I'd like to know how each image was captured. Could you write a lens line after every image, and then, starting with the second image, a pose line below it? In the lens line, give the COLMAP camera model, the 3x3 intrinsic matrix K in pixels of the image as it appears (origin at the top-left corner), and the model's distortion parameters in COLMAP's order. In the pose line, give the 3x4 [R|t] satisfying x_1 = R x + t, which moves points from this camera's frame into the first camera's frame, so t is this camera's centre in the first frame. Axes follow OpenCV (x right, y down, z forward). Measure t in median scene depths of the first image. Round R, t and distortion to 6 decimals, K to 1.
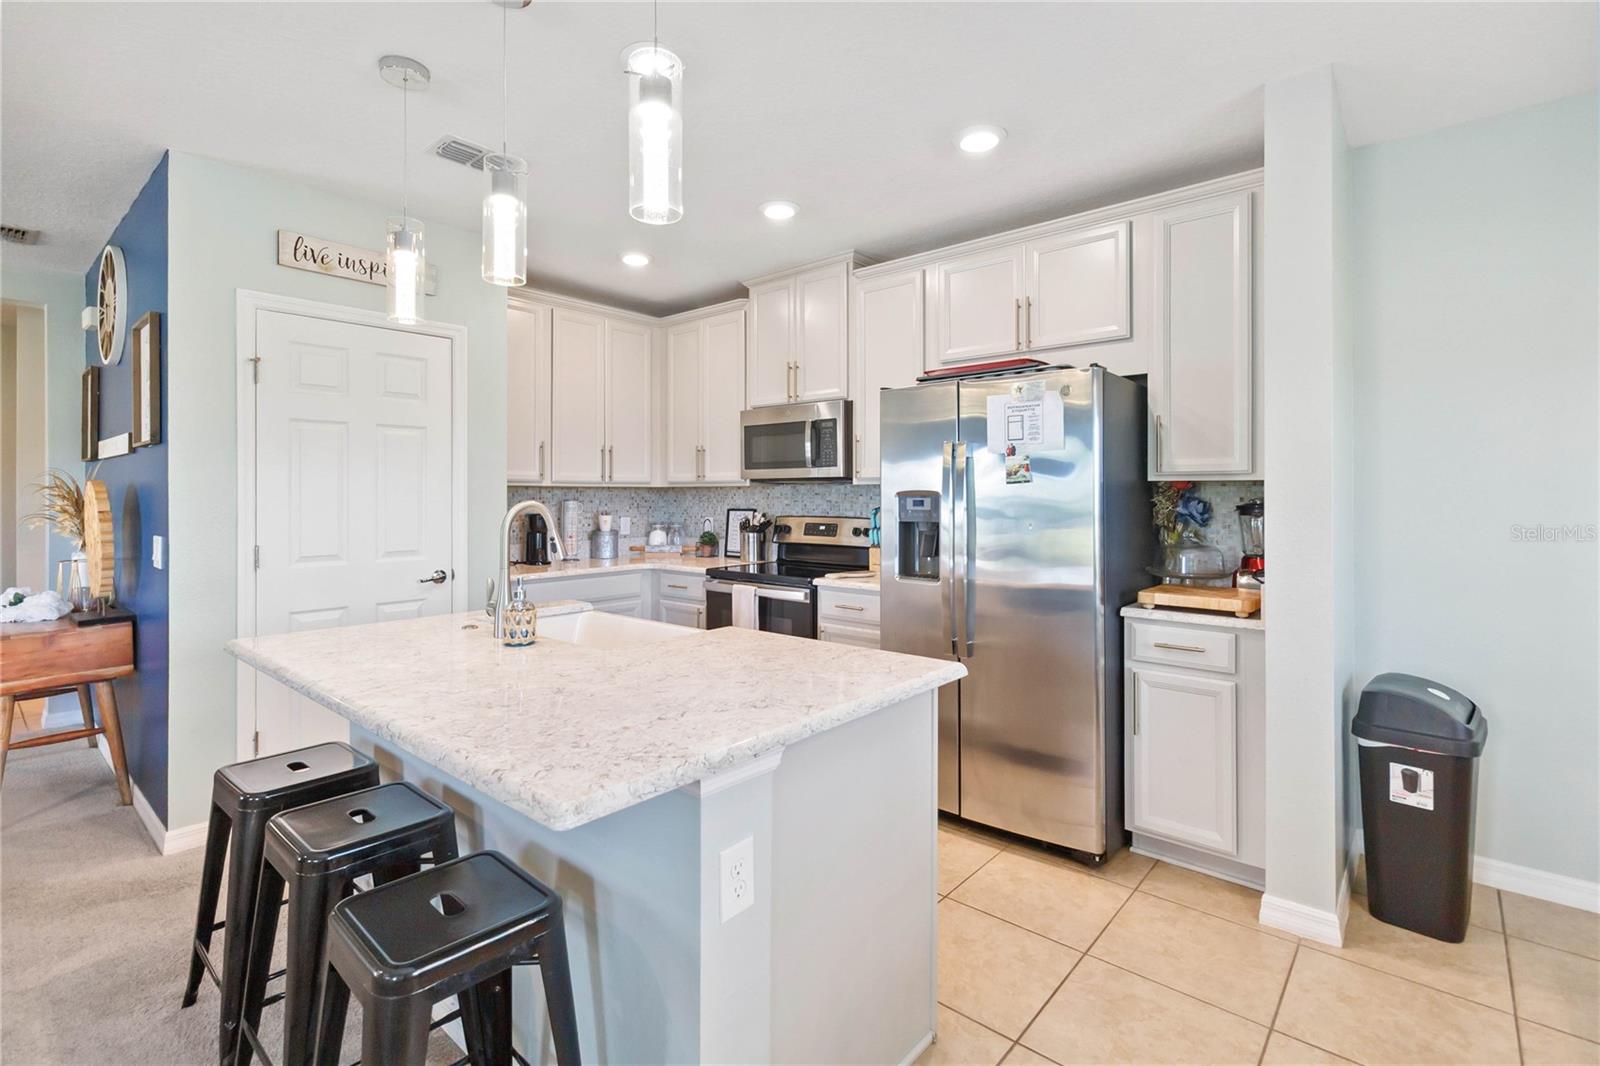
lens RADIAL K [[751.6, 0, 803.9], [0, 751.6, 486.9], [0, 0, 1]] dist [-0.002833, 0.000232]
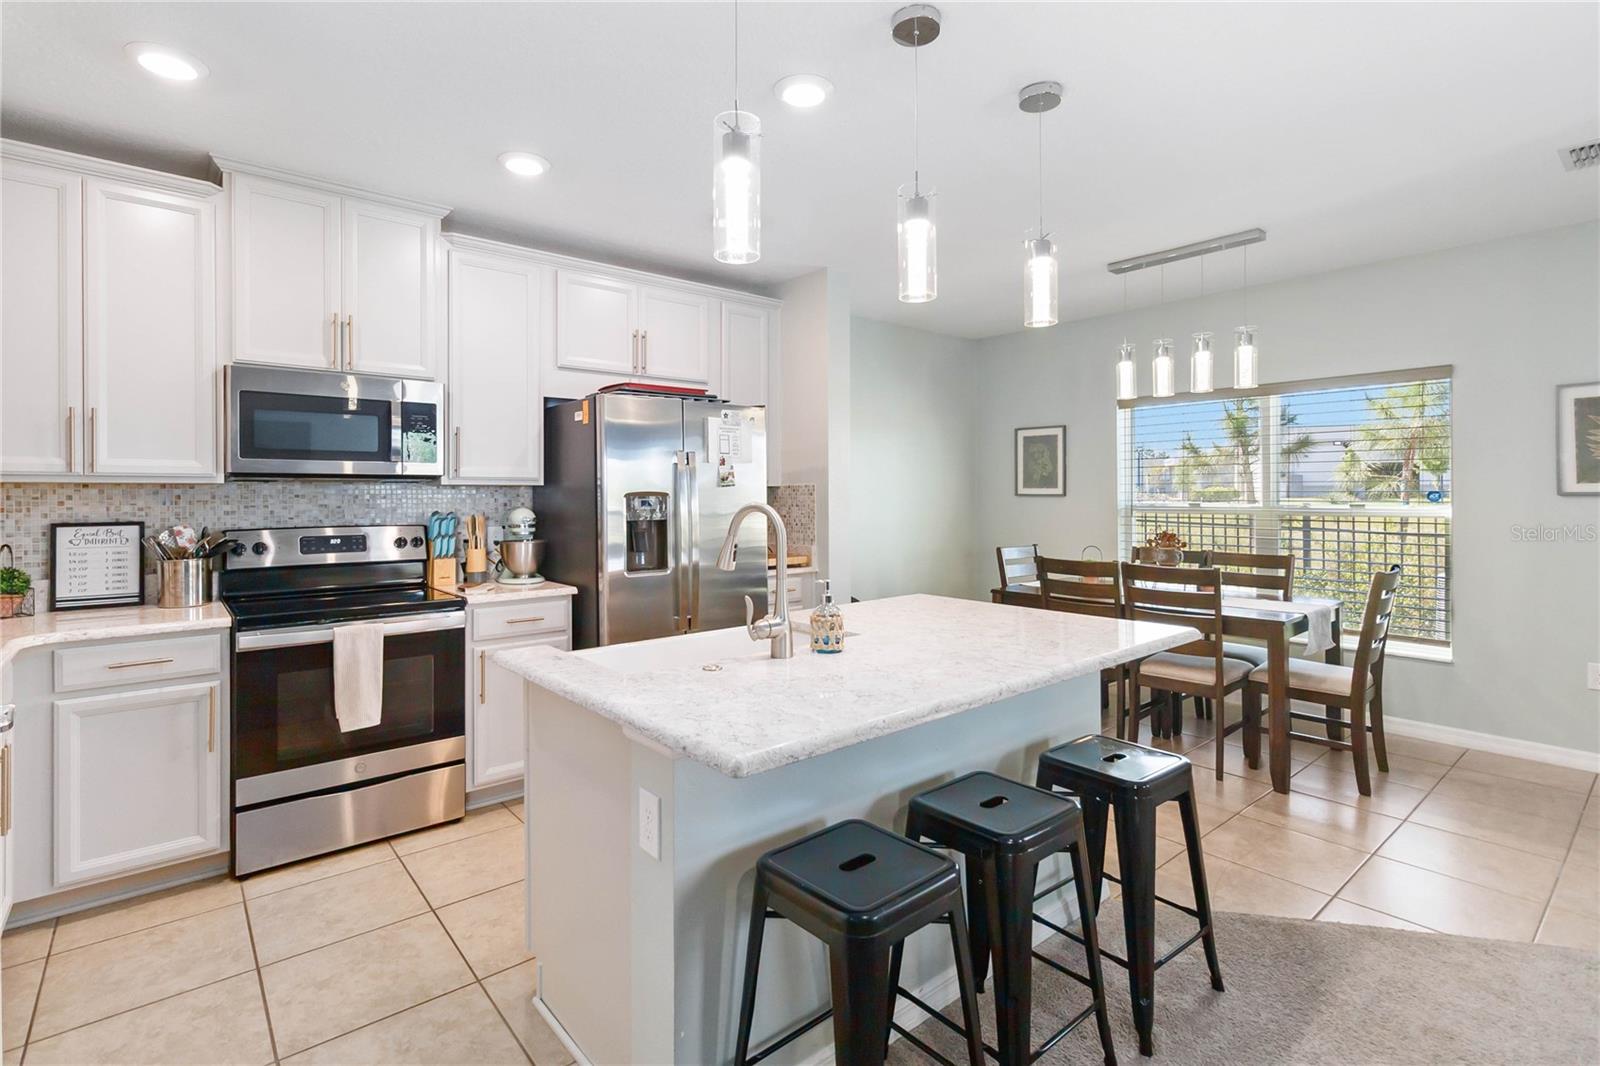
lens RADIAL K [[751.6, 0, 803.3], [0, 751.6, 497.6], [0, 0, 1]] dist [-0.002833, 0.000232]
pose [[0.152878, -0.003738, 0.988238, -0.671480], [-0.005953, 0.999971, 0.004703, 0.005162], [-0.988227, -0.006602, 0.152851, 0.449141]]
